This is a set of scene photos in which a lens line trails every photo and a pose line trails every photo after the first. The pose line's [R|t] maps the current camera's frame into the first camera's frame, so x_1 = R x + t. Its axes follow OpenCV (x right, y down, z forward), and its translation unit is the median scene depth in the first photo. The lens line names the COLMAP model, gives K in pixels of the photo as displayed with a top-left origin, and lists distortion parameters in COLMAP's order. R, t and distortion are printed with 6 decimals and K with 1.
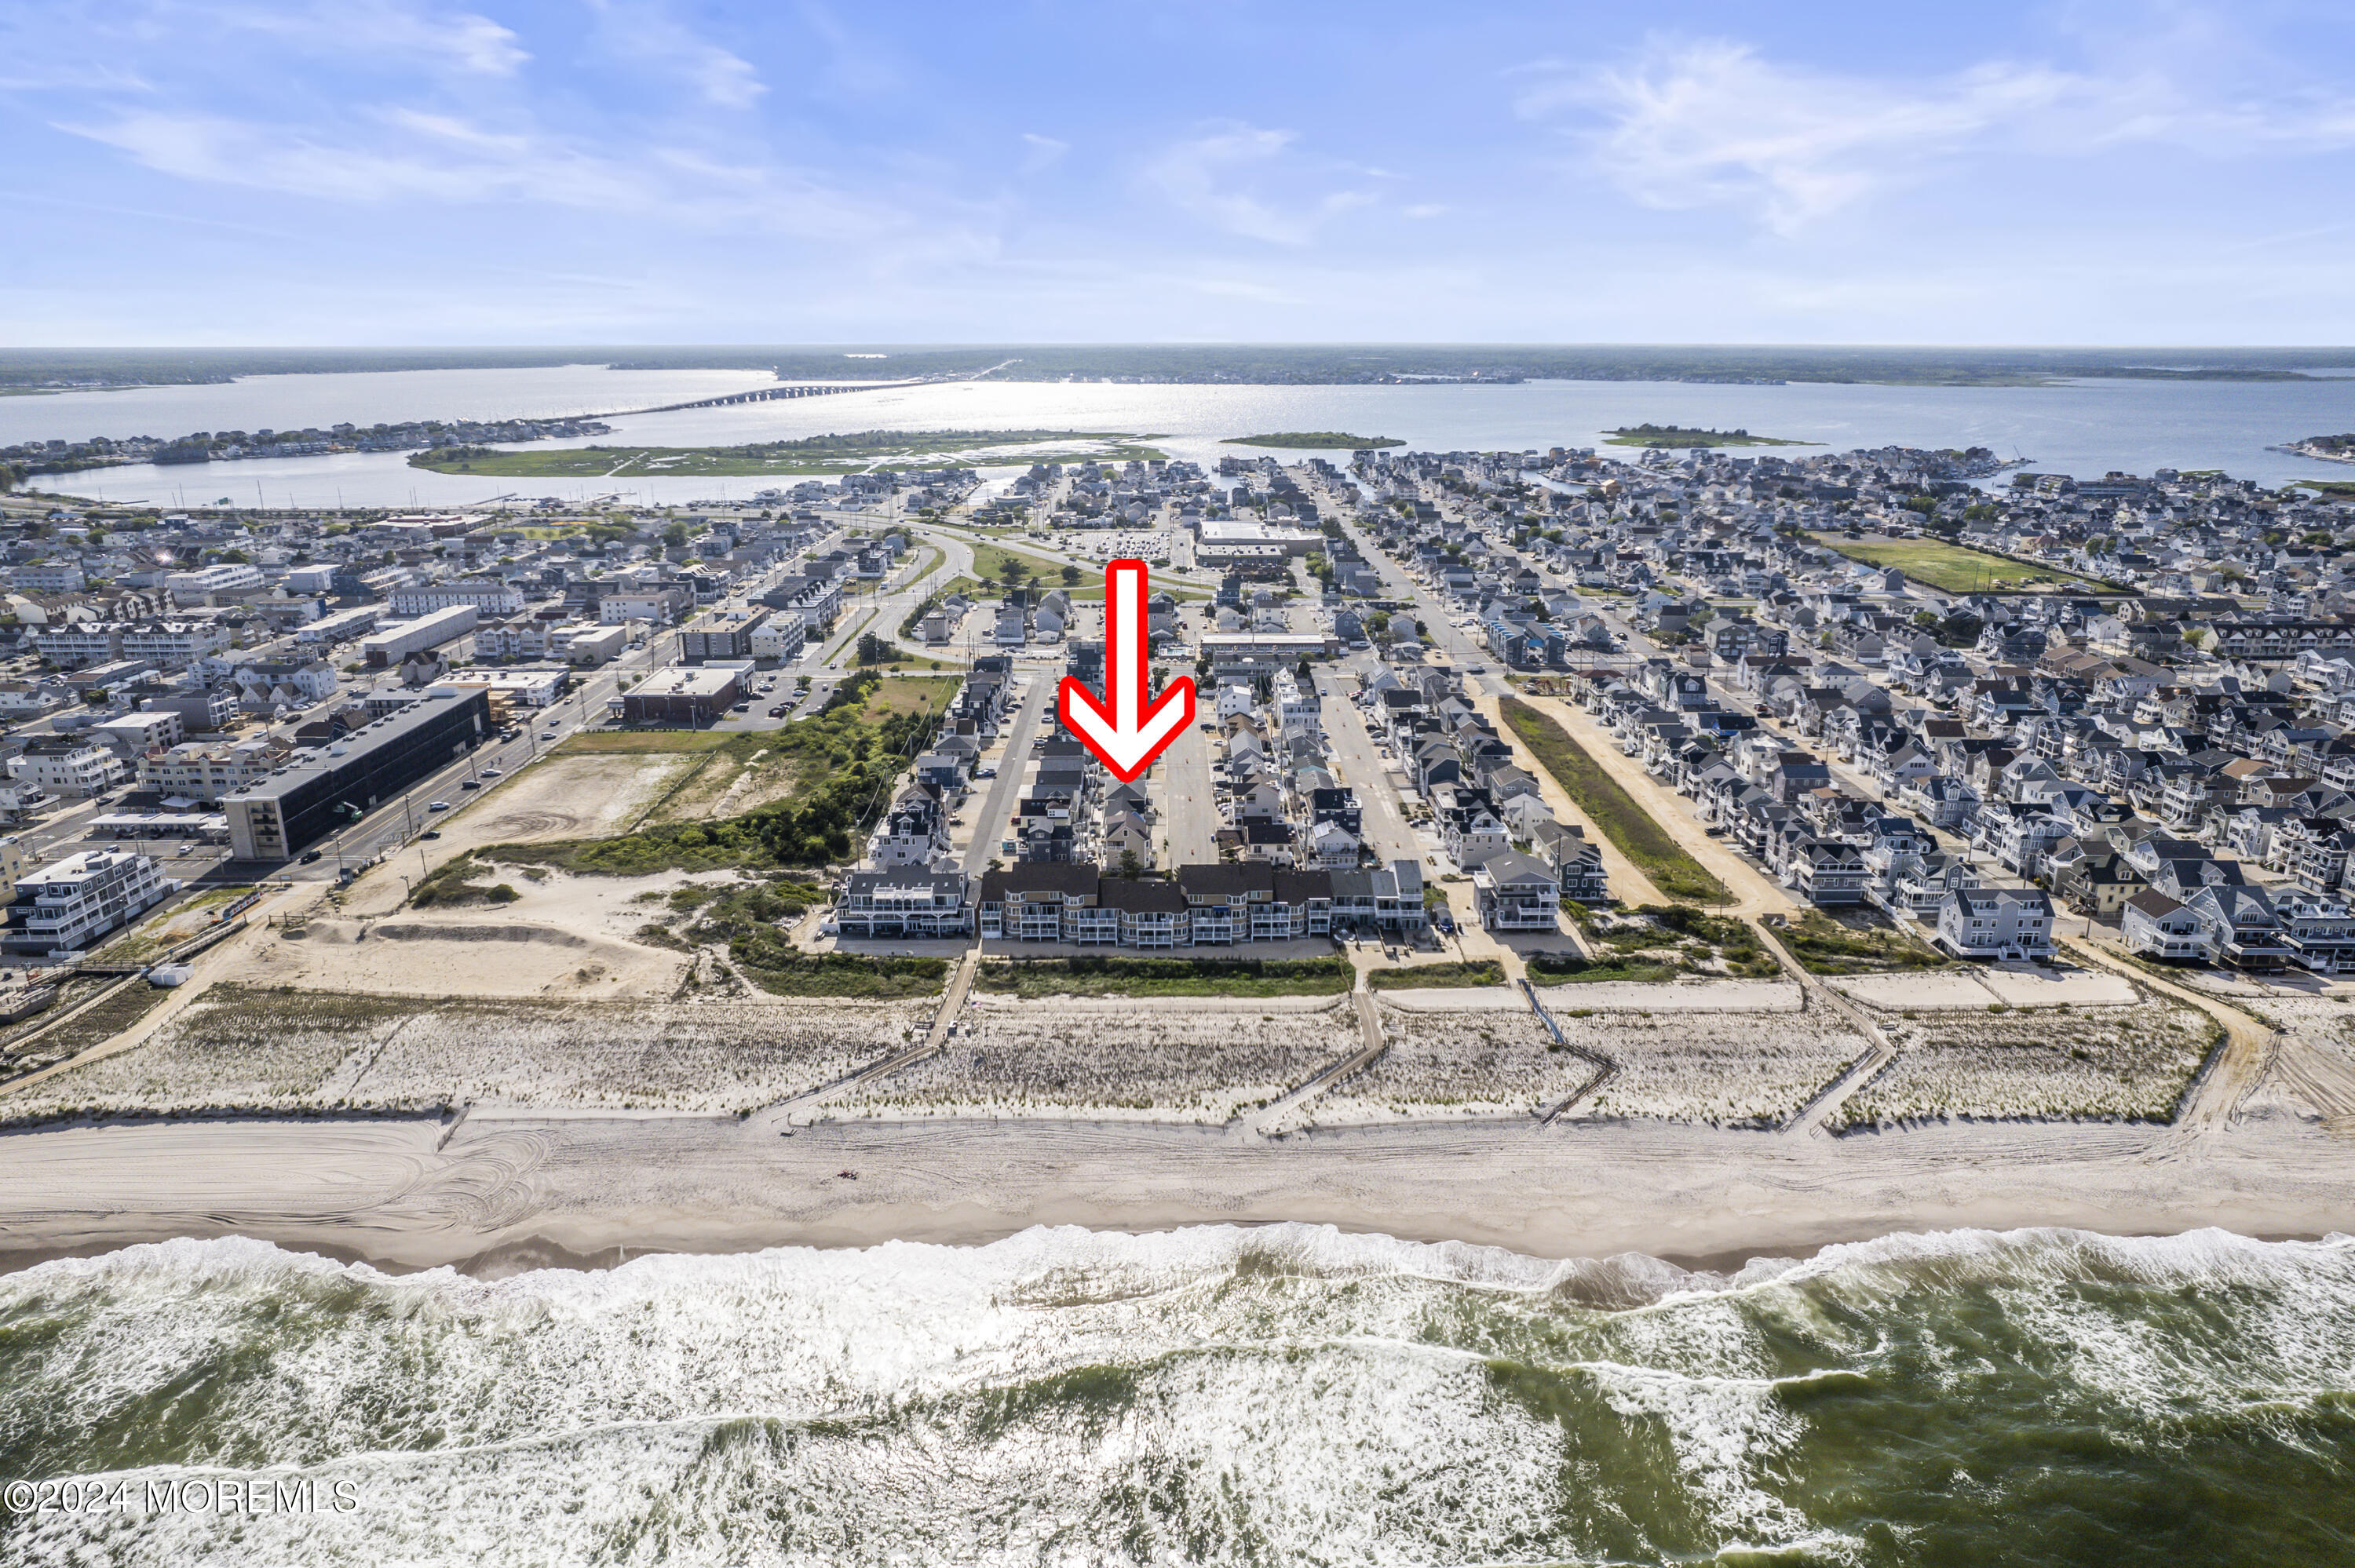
lens RADIAL K [[1553.6, 0, 1177.5], [0, 1553.6, 784.0], [0, 0, 1]] dist [-0.060955, 0.039752]
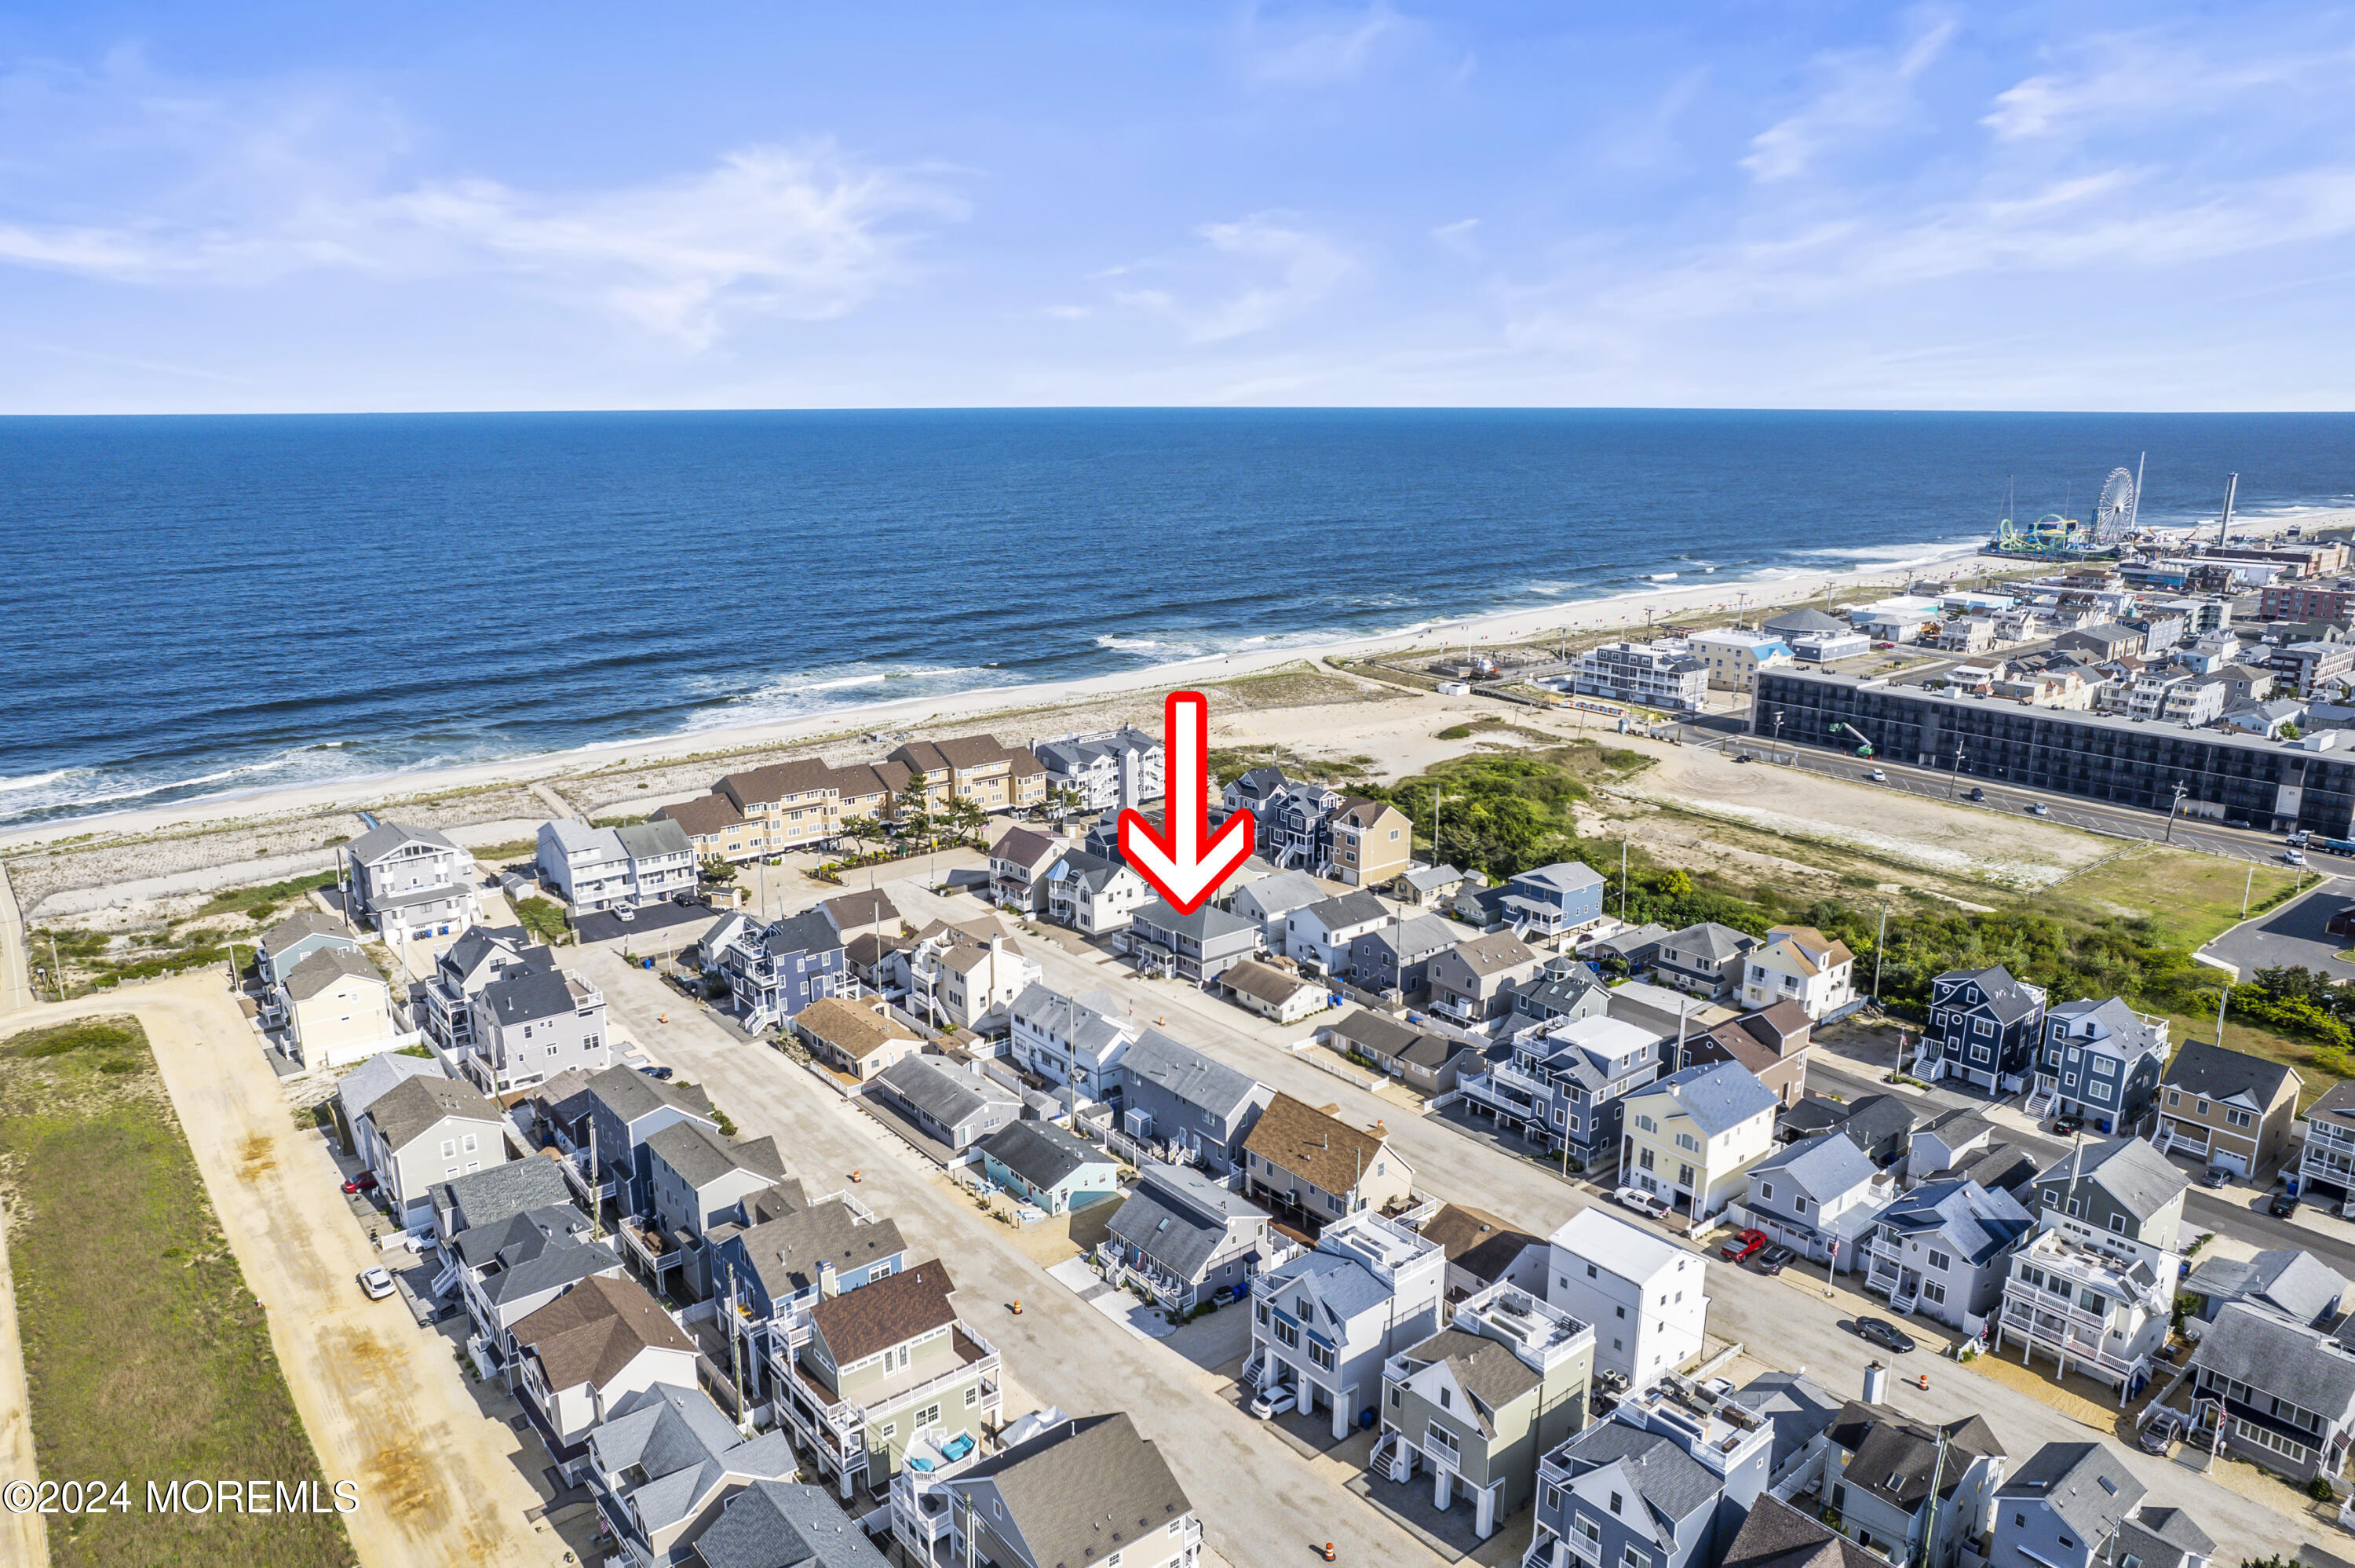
lens RADIAL K [[1564.1, 0, 1177.5], [0, 1564.1, 784.0], [0, 0, 1]] dist [-0.061224, 0.041110]
pose [[-0.782250, 0.150046, -0.604625, 0.368875], [-0.173450, 0.879723, 0.442721, -0.349290], [0.598331, 0.451191, -0.662138, 1.671432]]
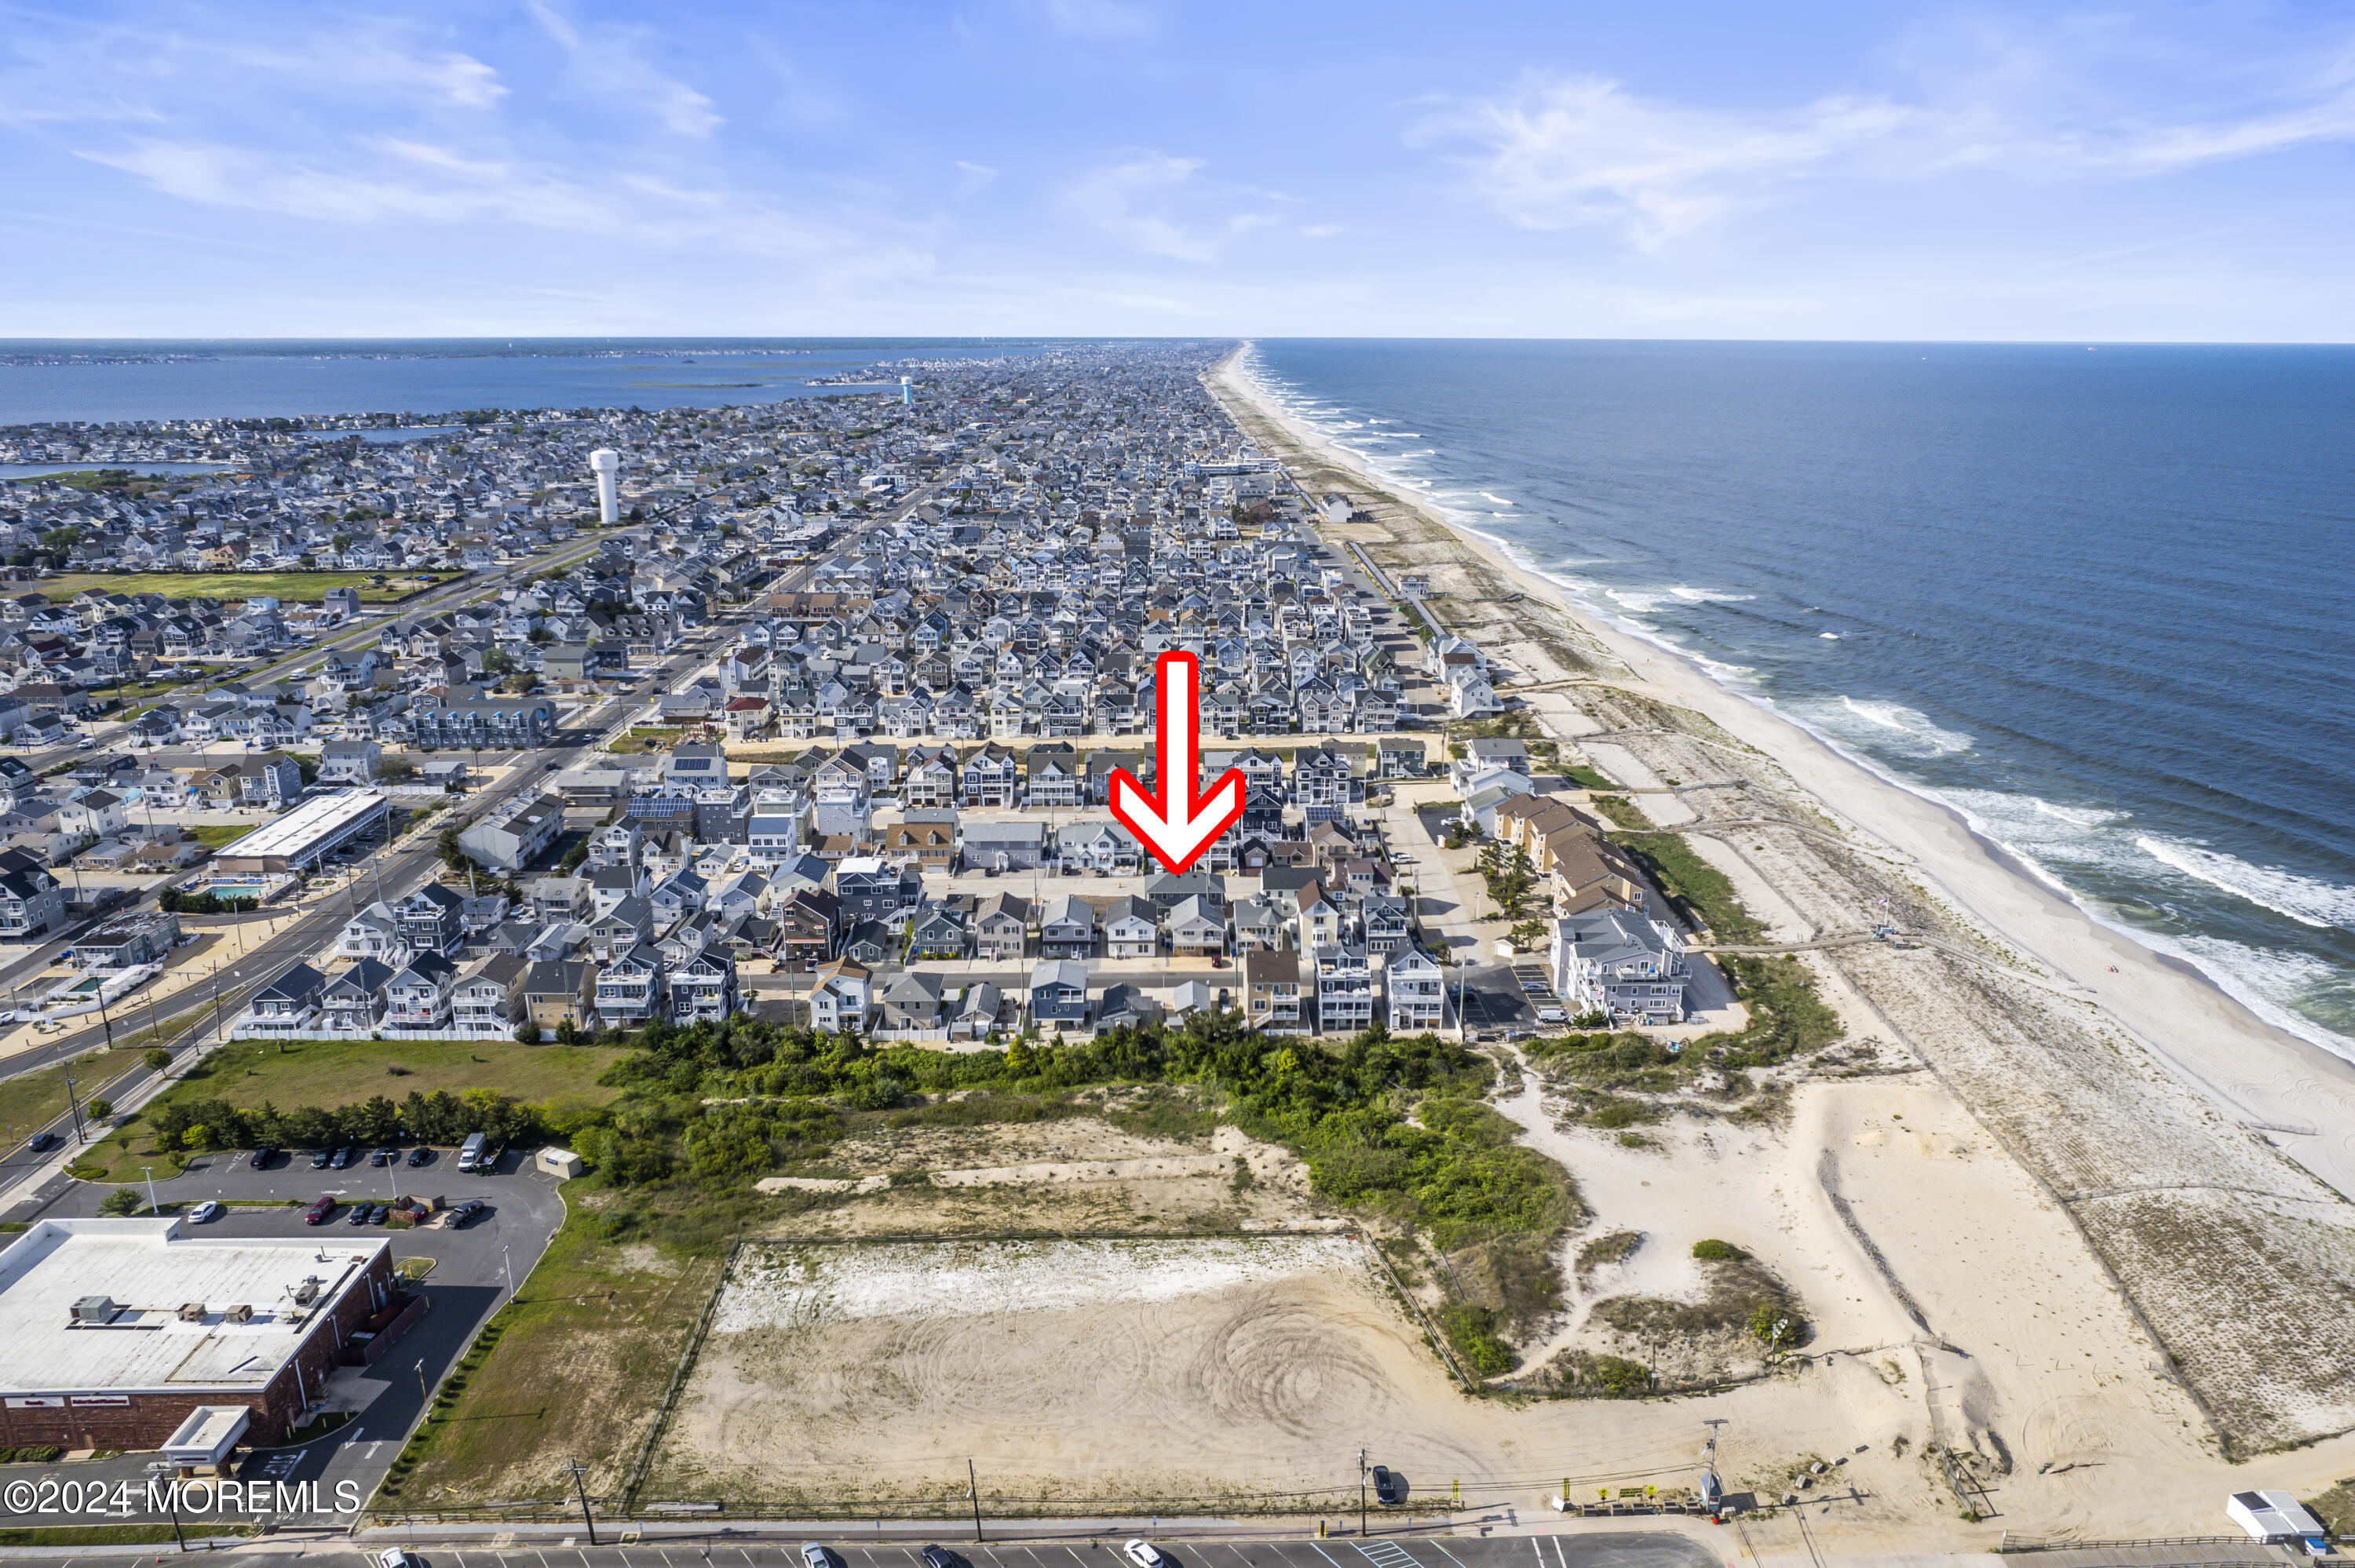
lens RADIAL K [[1564.1, 0, 1177.5], [0, 1564.1, 784.0], [0, 0, 1]] dist [-0.061224, 0.041110]
pose [[-0.002931, -0.284913, 0.958549, -1.013386], [0.280311, 0.919889, 0.274280, -0.340856], [-0.959905, 0.269496, 0.077168, 1.154566]]
